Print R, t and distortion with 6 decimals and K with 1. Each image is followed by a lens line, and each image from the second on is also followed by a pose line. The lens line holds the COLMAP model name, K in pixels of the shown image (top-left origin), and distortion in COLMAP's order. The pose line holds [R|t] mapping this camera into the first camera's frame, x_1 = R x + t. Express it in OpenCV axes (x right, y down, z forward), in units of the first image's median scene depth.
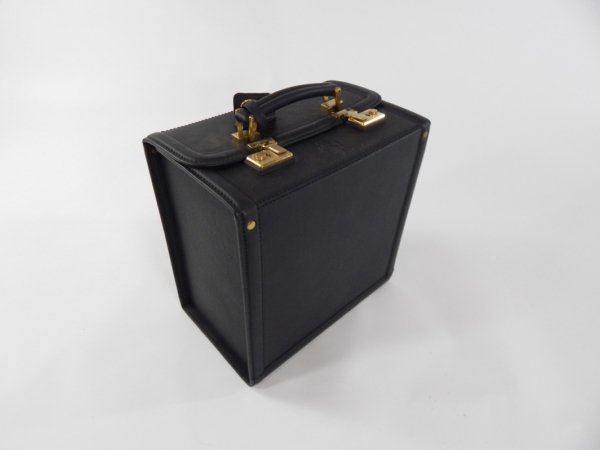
lens RADIAL K [[390.5, 0, 300.0], [0, 390.5, 225.0], [0, 0, 1]] dist [0.004615, 0.000284]
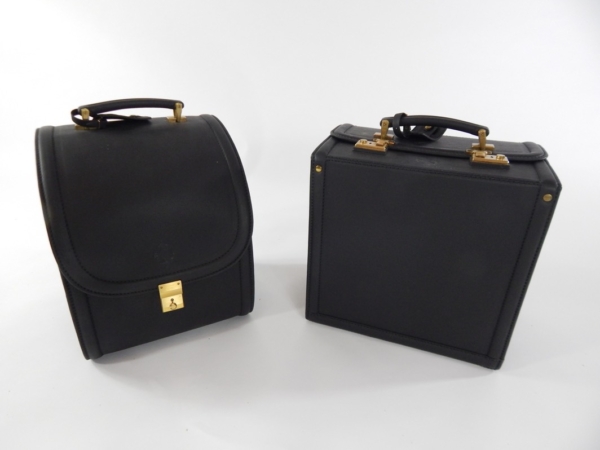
lens RADIAL K [[390.5, 0, 300.0], [0, 390.5, 225.0], [0, 0, 1]] dist [0.004615, 0.000284]
pose [[0.431654, 0.384148, -0.816153, 0.868702], [-0.550264, 0.829077, 0.099202, 0.042156], [0.714761, 0.406279, 0.569257, 0.126380]]
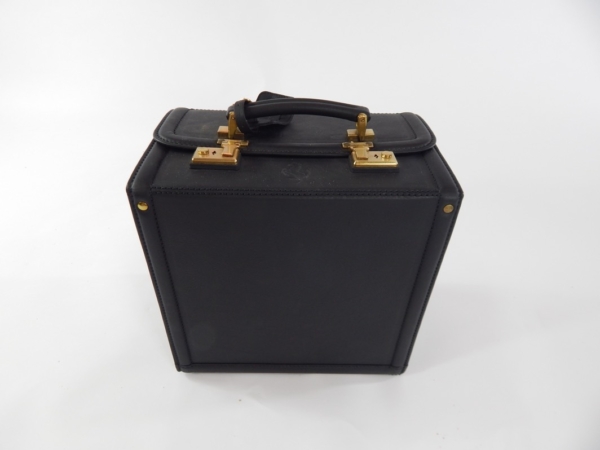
lens RADIAL K [[390.5, 0, 300.0], [0, 390.5, 225.0], [0, 0, 1]] dist [0.004615, 0.000284]
pose [[0.718655, 0.405680, -0.564764, 0.564337], [-0.423002, 0.899671, 0.107985, -0.177460], [0.551910, 0.161292, 0.818157, 0.301302]]
